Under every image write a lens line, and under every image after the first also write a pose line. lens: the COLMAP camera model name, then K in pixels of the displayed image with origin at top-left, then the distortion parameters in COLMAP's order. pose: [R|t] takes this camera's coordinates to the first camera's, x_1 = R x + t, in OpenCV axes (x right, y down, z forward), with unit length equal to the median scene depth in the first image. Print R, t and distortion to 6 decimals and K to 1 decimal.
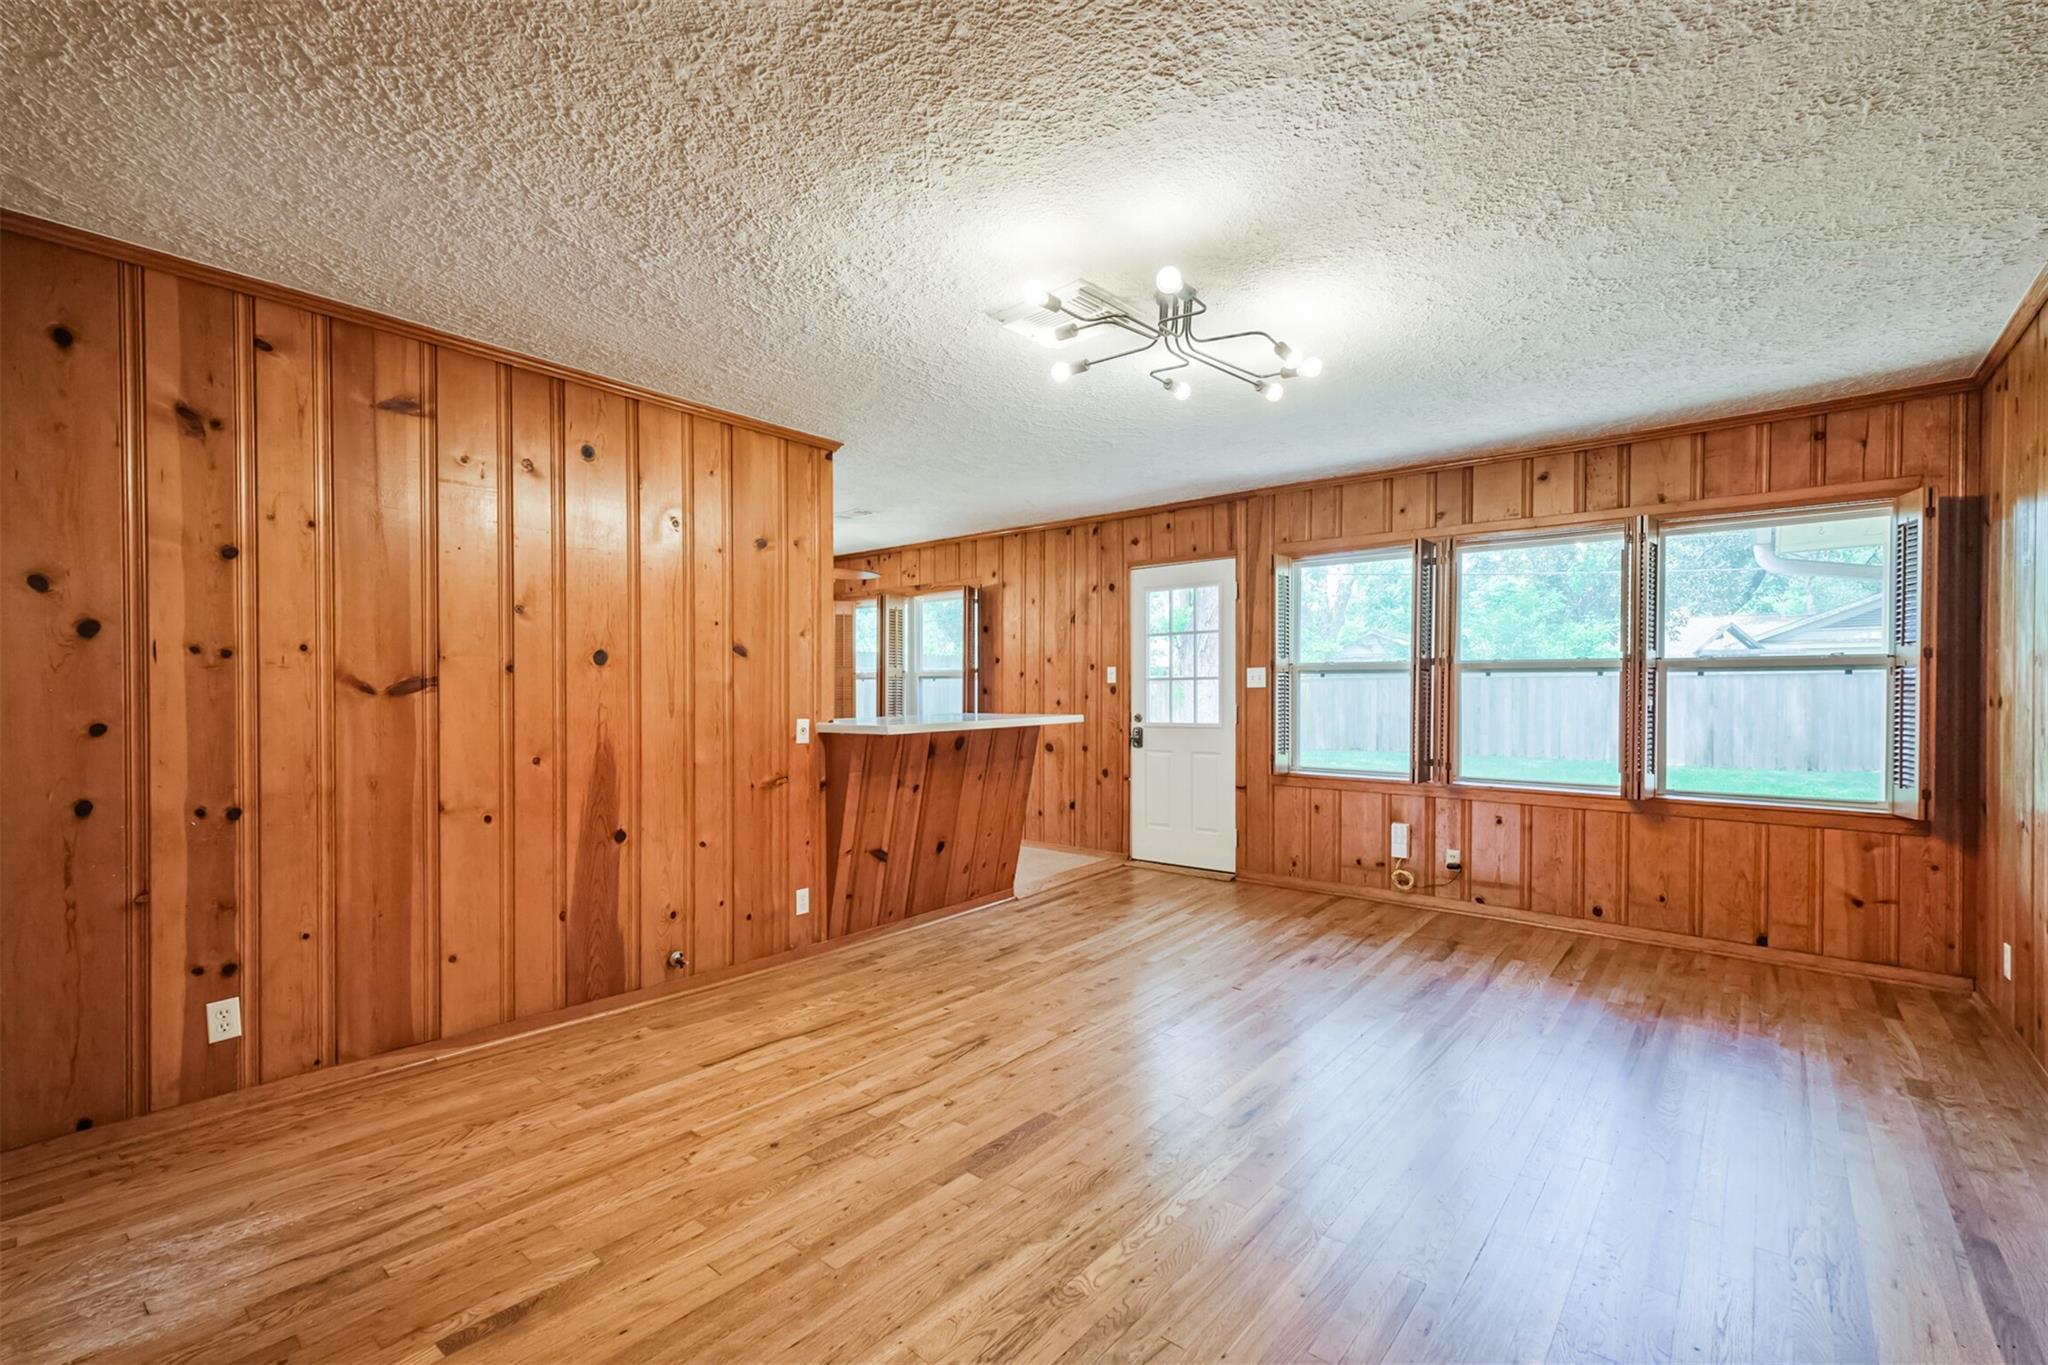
lens RADIAL K [[883.2, 0, 1027.7], [0, 883.2, 698.7], [0, 0, 1]] dist [-0.001242, -0.000338]
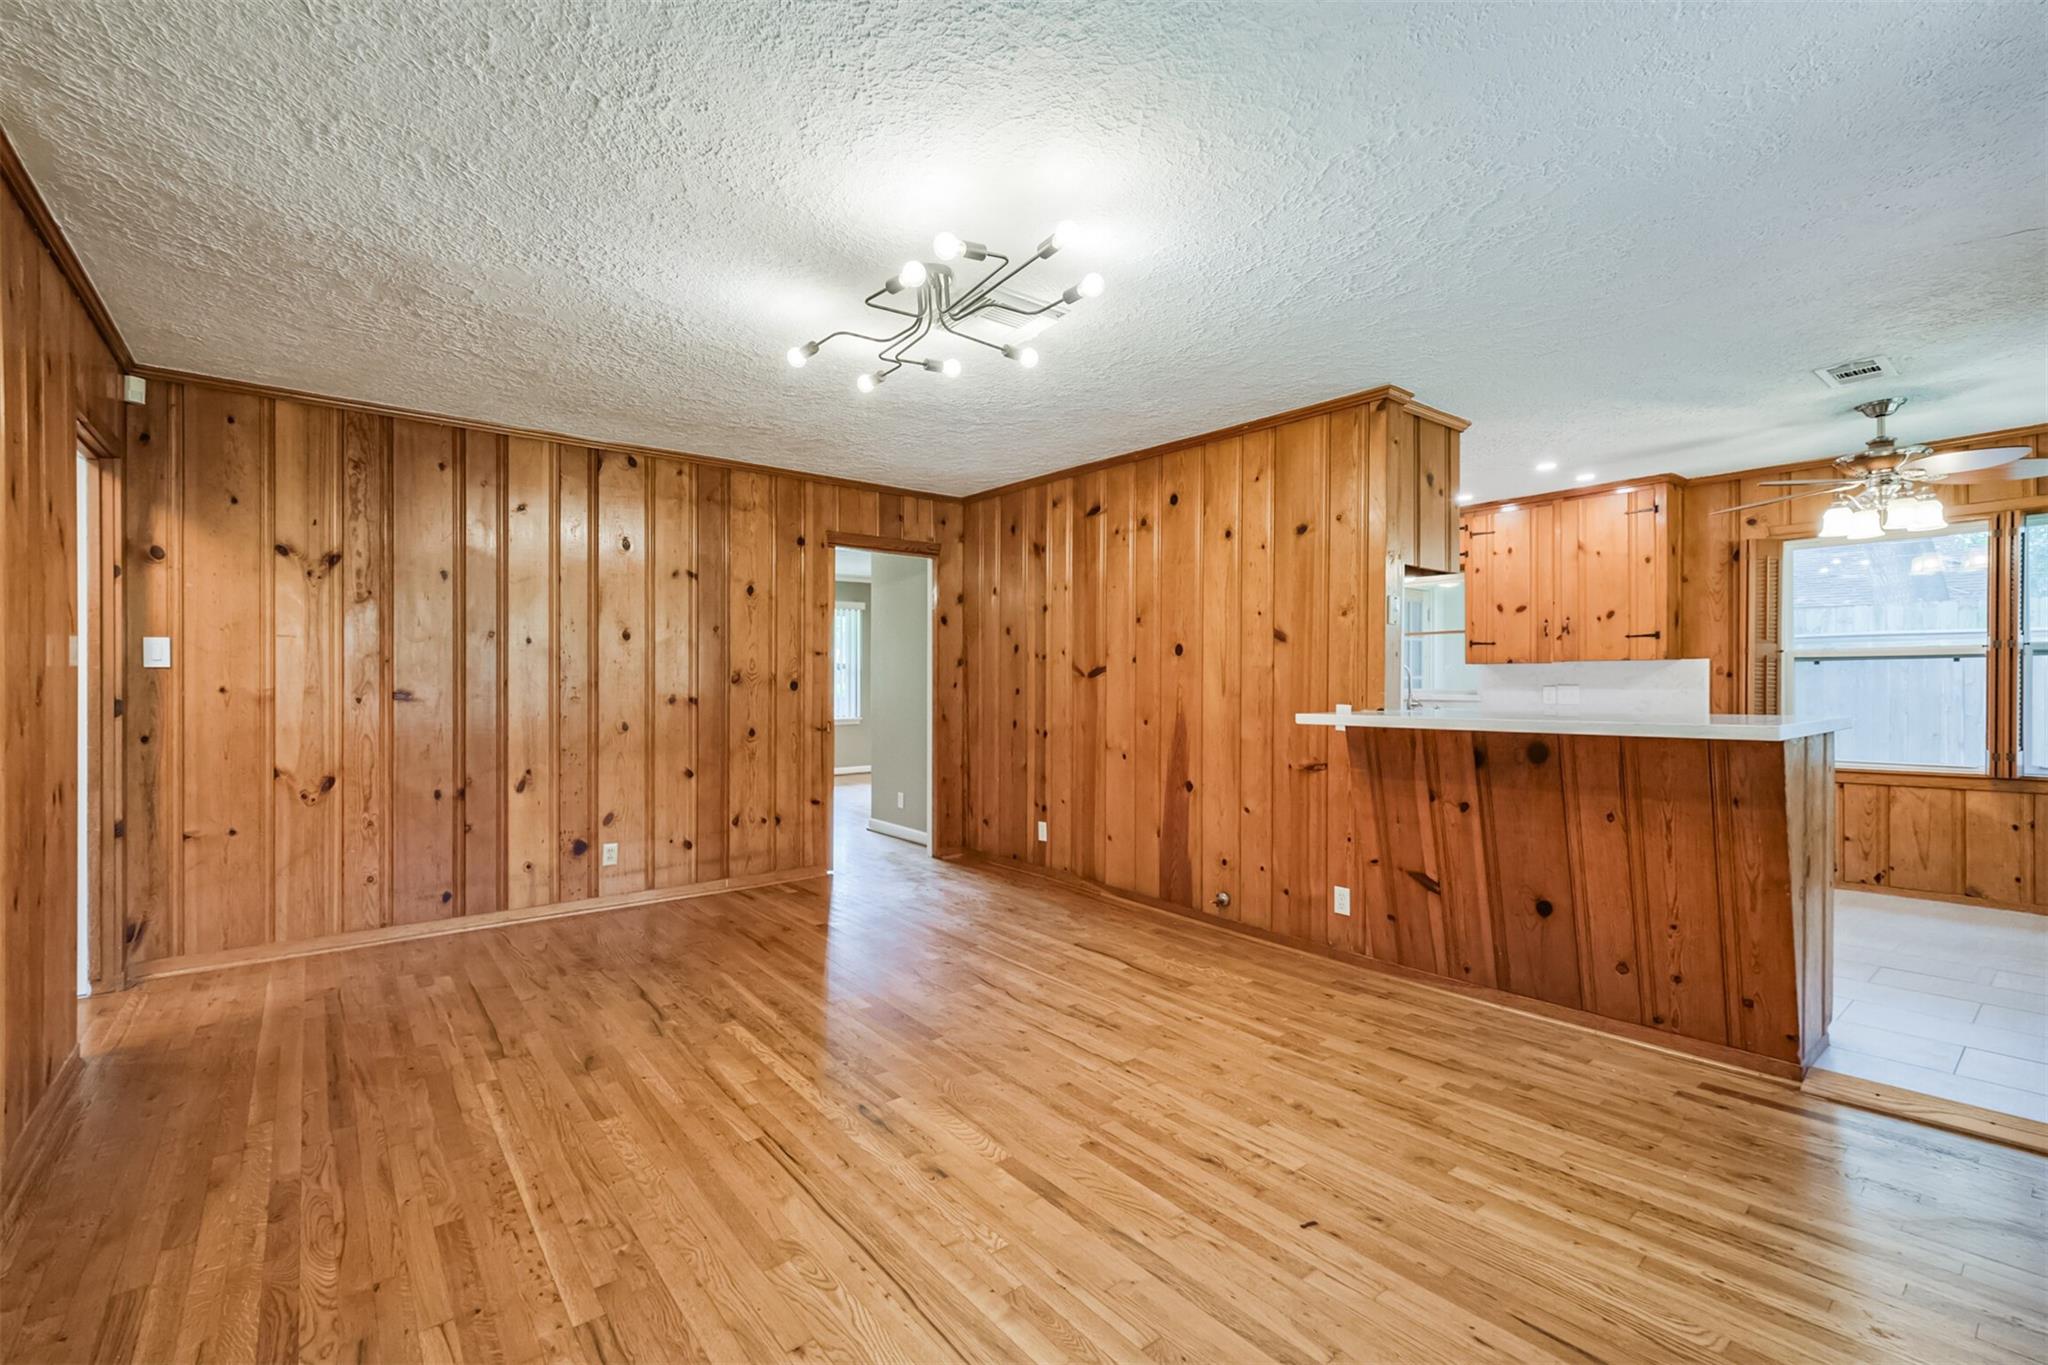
lens RADIAL K [[883.5, 0, 1004.6], [0, 883.5, 678.8], [0, 0, 1]] dist [0.000834, -0.000447]
pose [[-0.209088, 0.003868, -0.977889, 0.865091], [-0.008397, 0.999948, 0.005751, -0.008187], [0.977861, 0.009414, -0.209044, 0.999921]]
